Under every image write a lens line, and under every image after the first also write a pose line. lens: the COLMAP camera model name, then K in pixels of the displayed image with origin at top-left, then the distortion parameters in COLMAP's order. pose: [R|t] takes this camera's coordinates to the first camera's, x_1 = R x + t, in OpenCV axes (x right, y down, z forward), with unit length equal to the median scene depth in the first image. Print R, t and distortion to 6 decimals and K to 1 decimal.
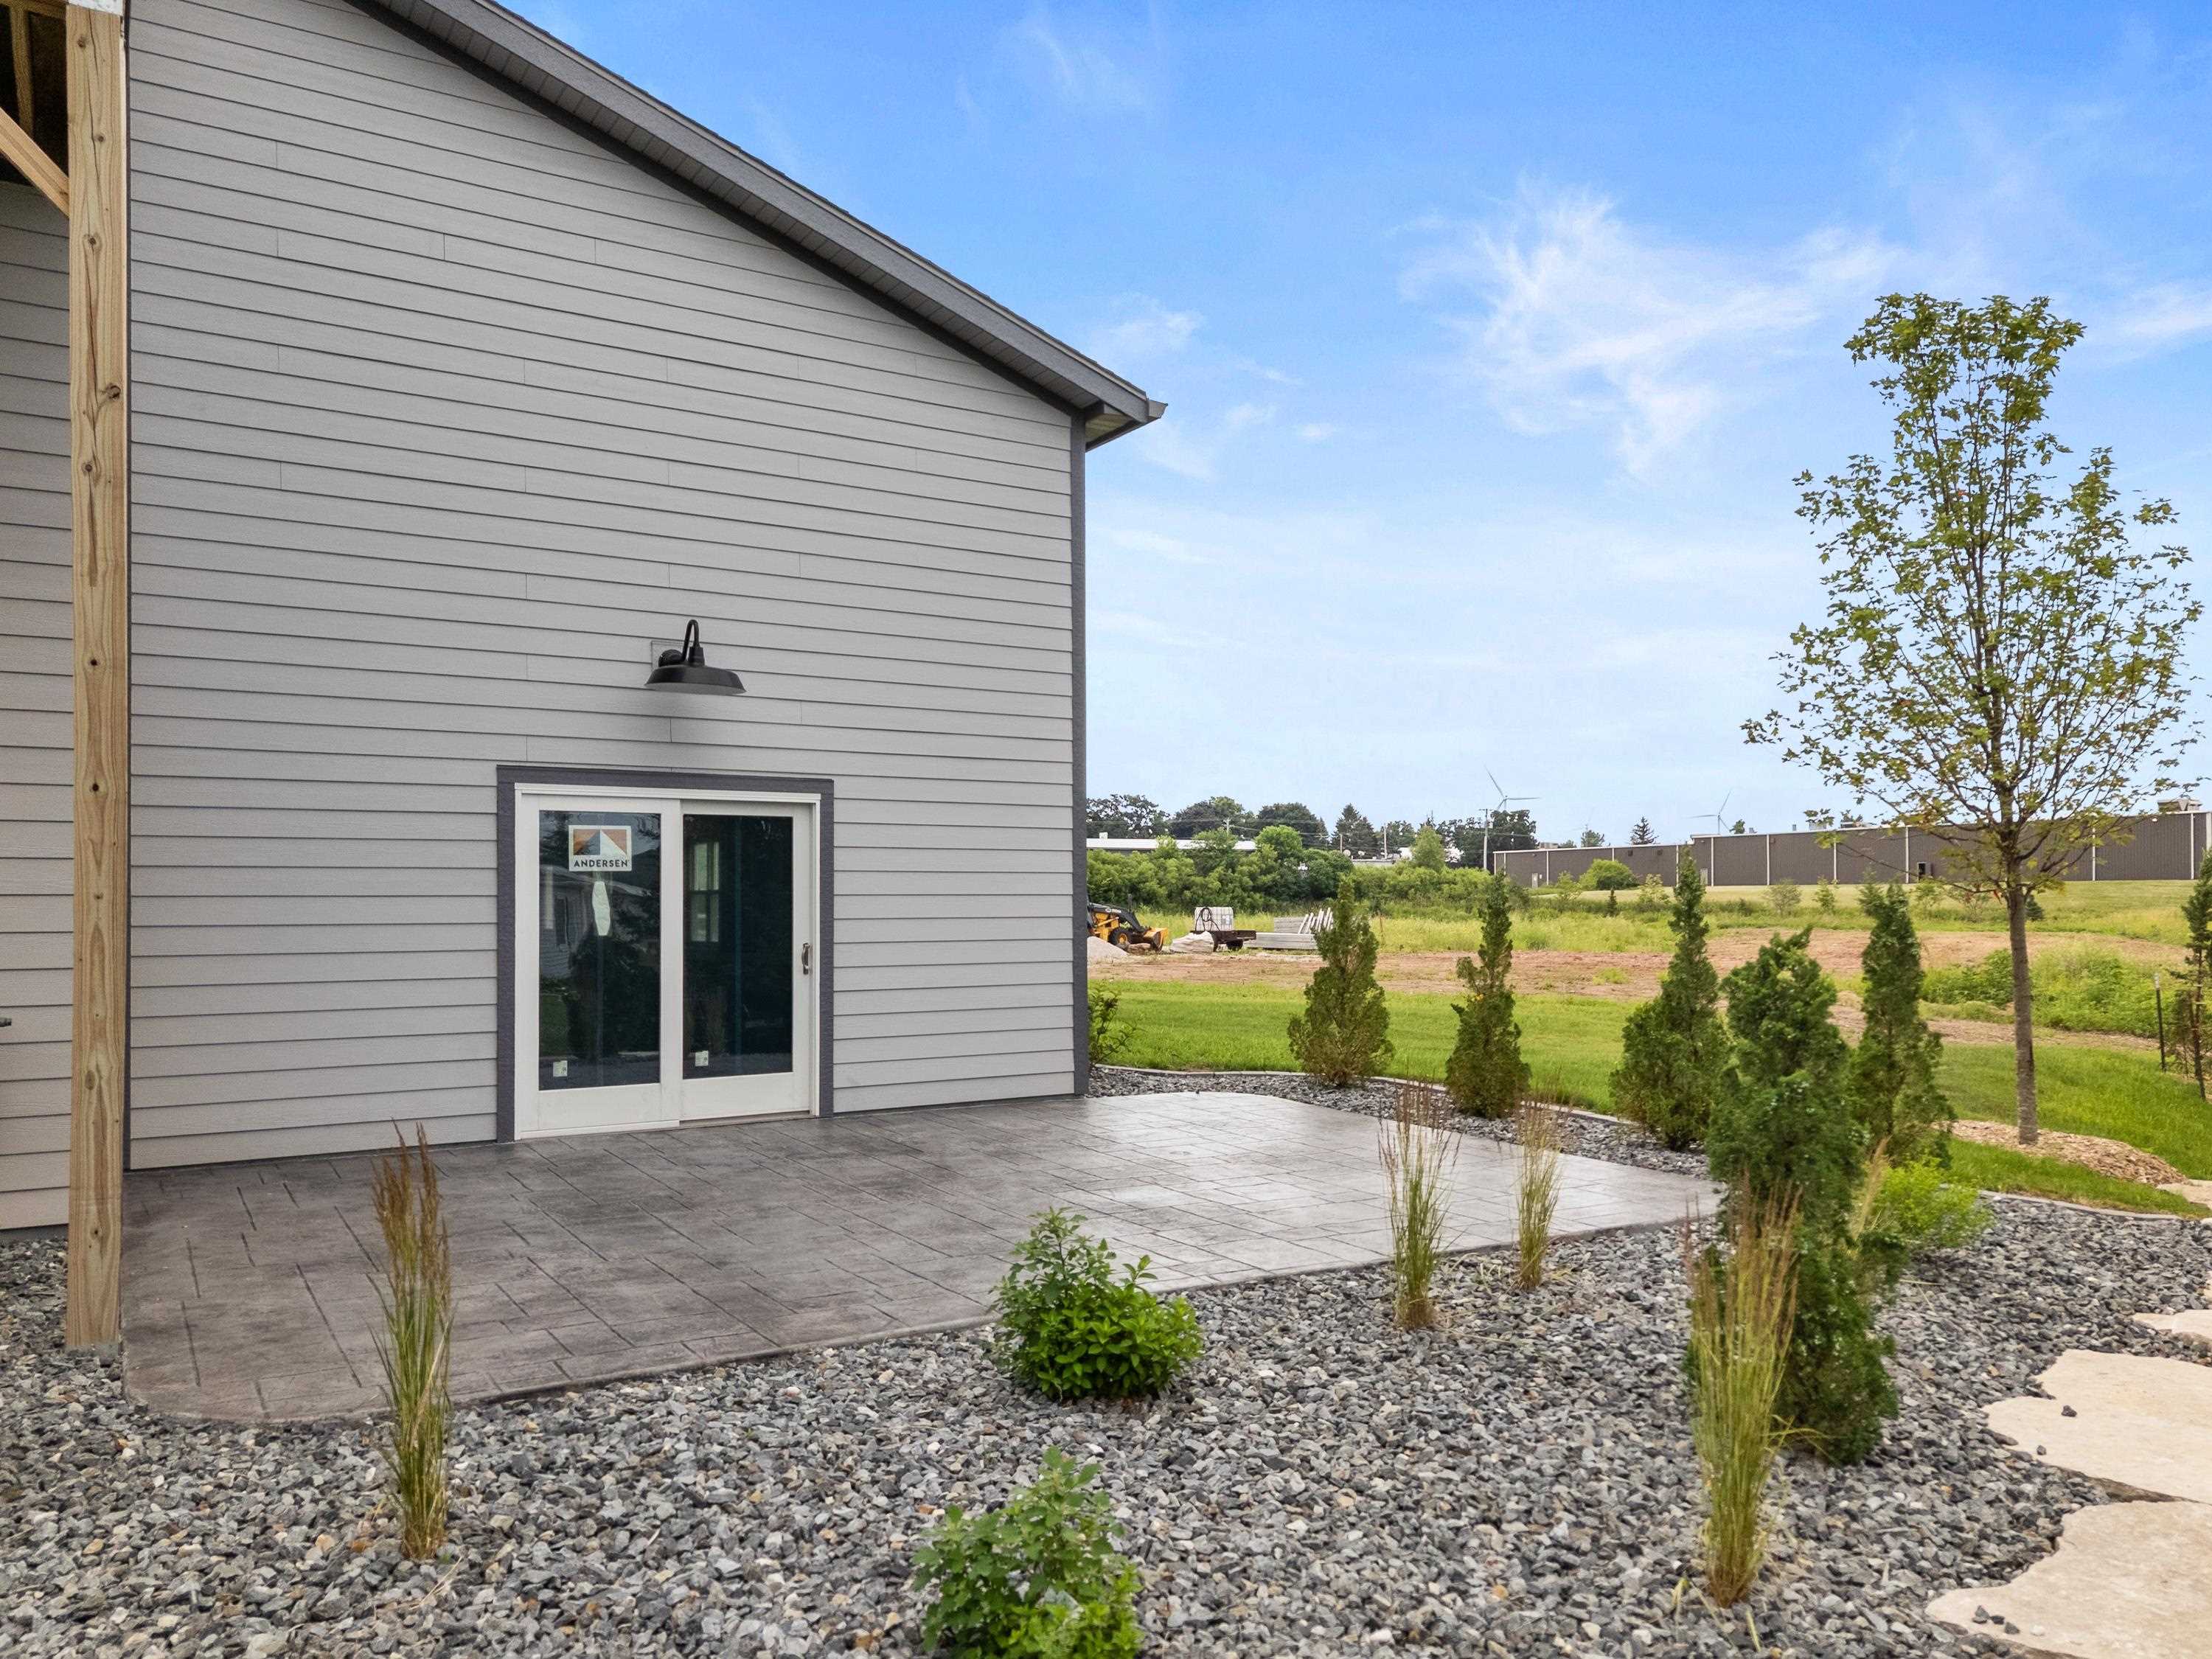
lens RADIAL K [[1587.9, 0, 1153.6], [0, 1587.9, 910.8], [0, 0, 1]] dist [0.004169, -0.055630]
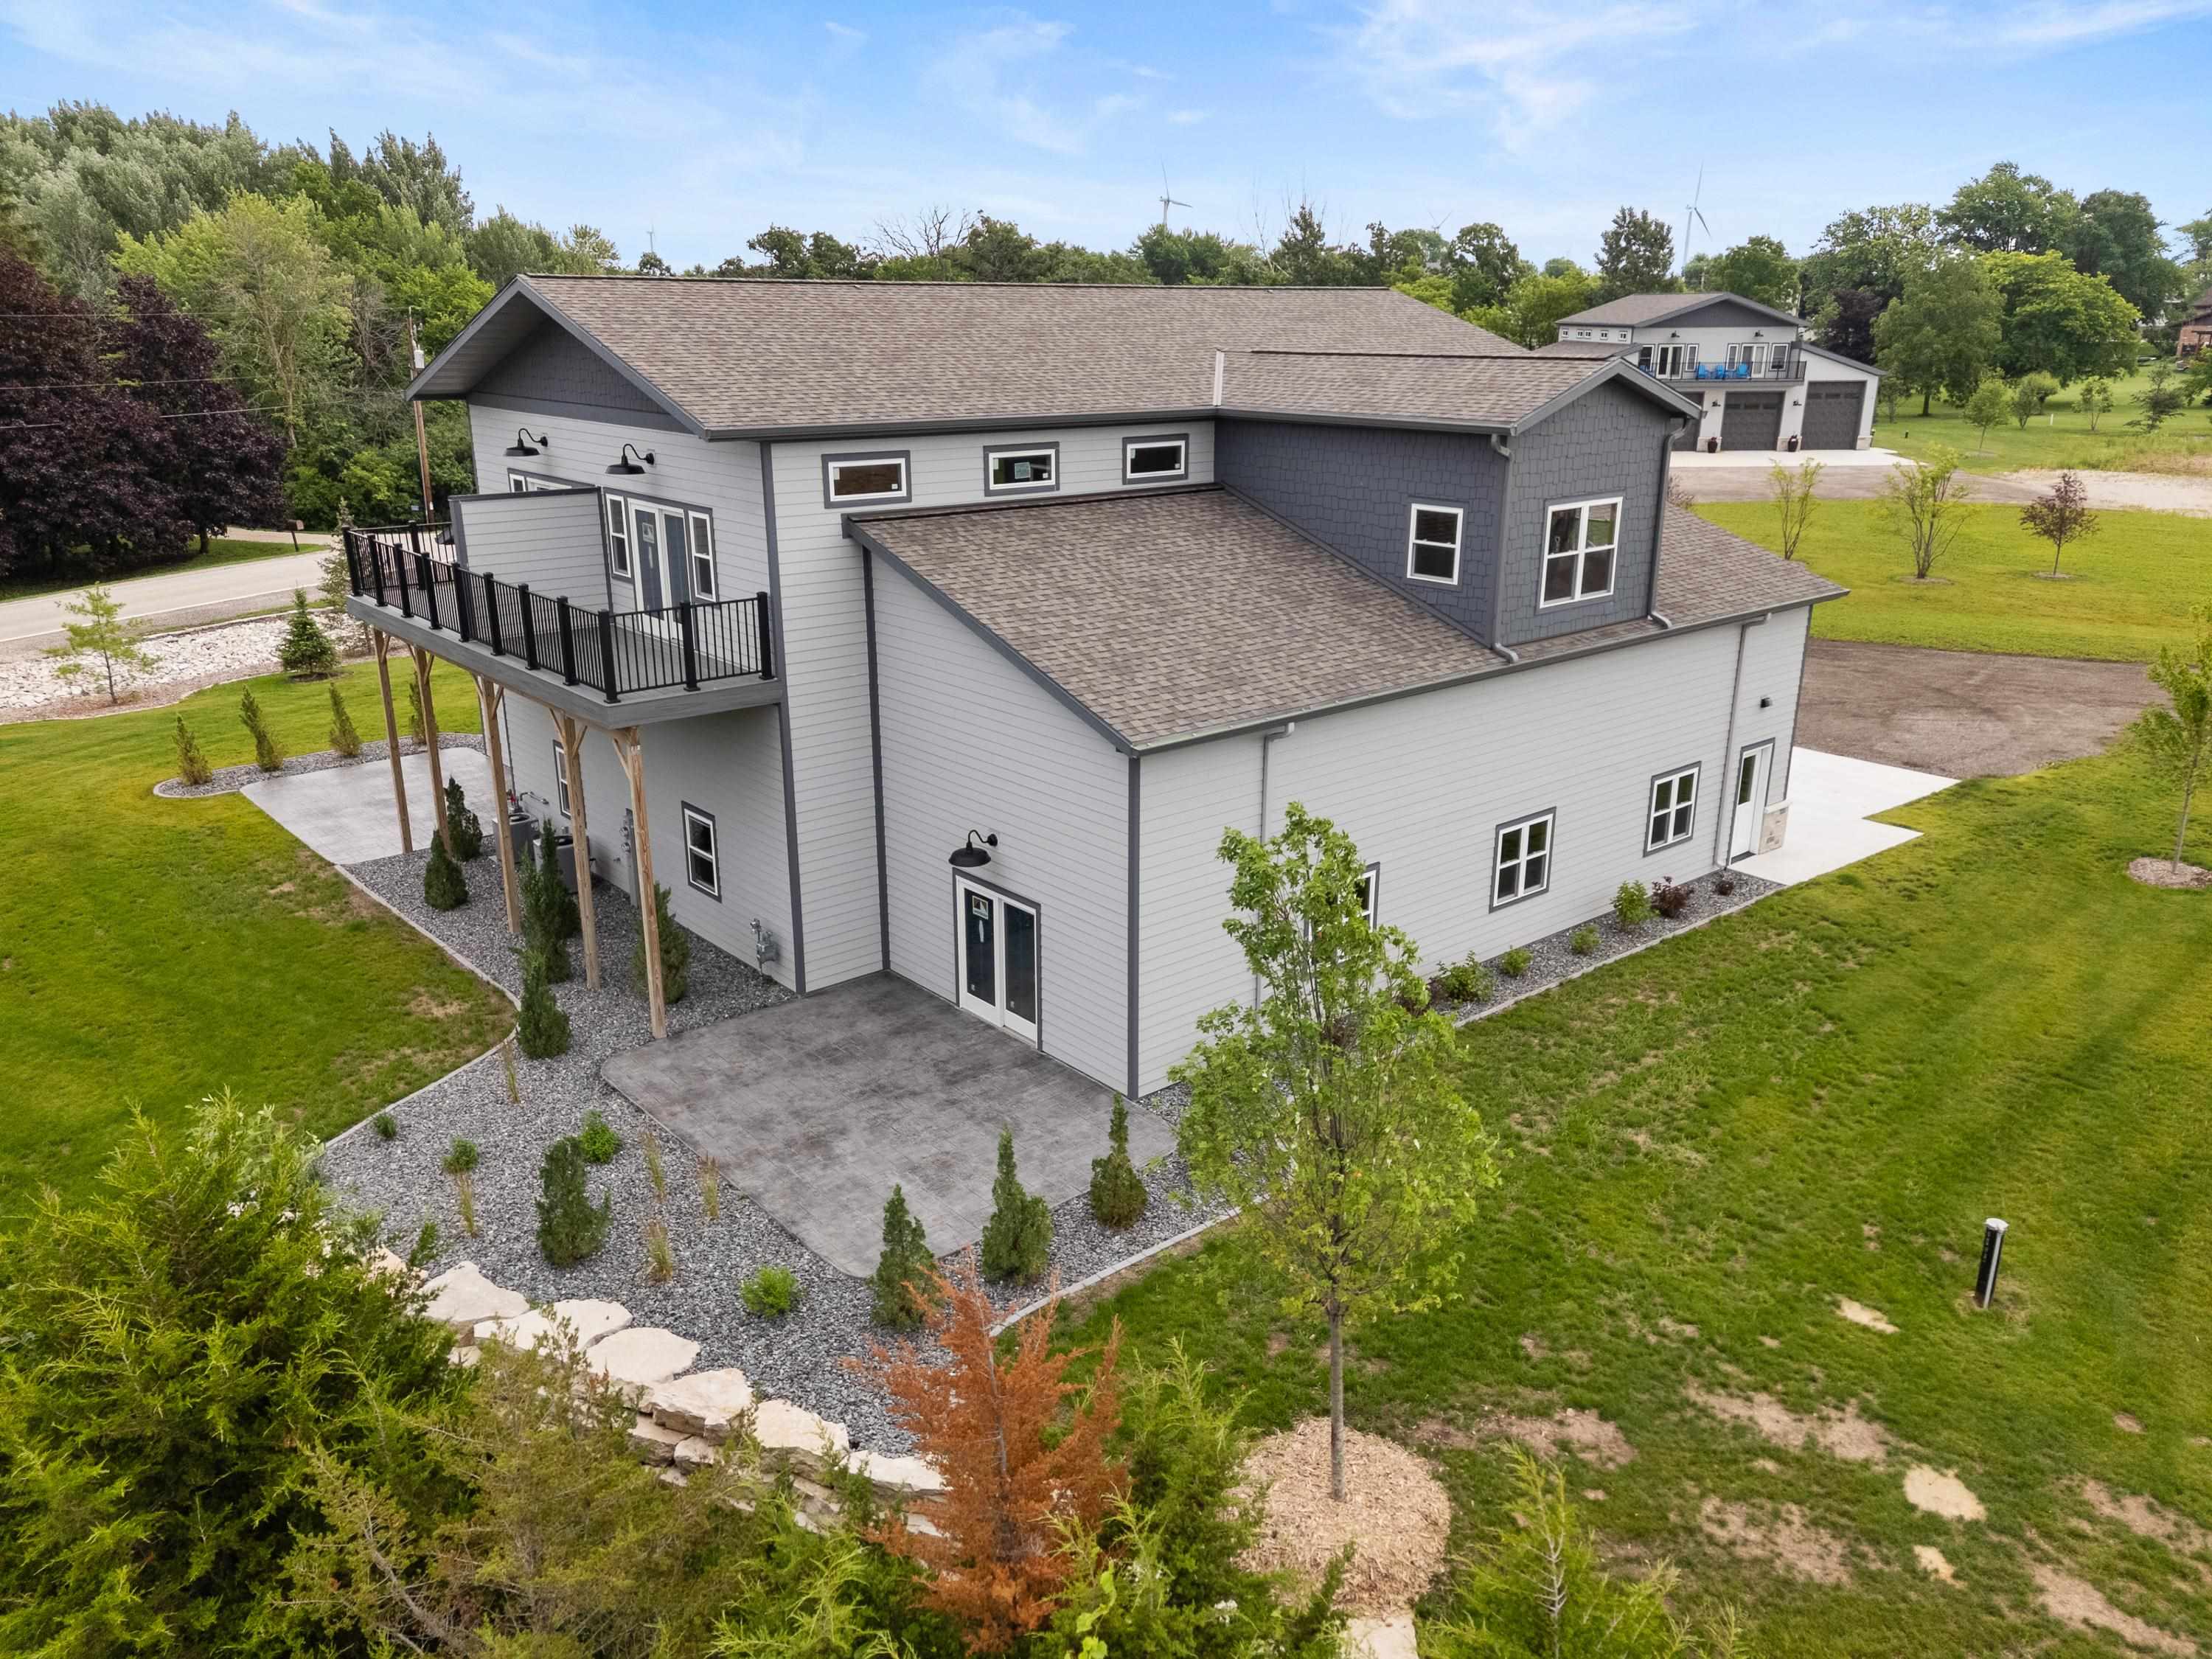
lens RADIAL K [[1603.6, 0, 1106.0], [0, 1603.6, 829.5], [0, 0, 1]] dist [0.068094, -0.060371]
pose [[0.126303, 0.308893, -0.942673, 1.887866], [-0.004463, 0.950451, 0.310844, -0.890710], [0.991982, -0.035053, 0.121423, 0.893069]]
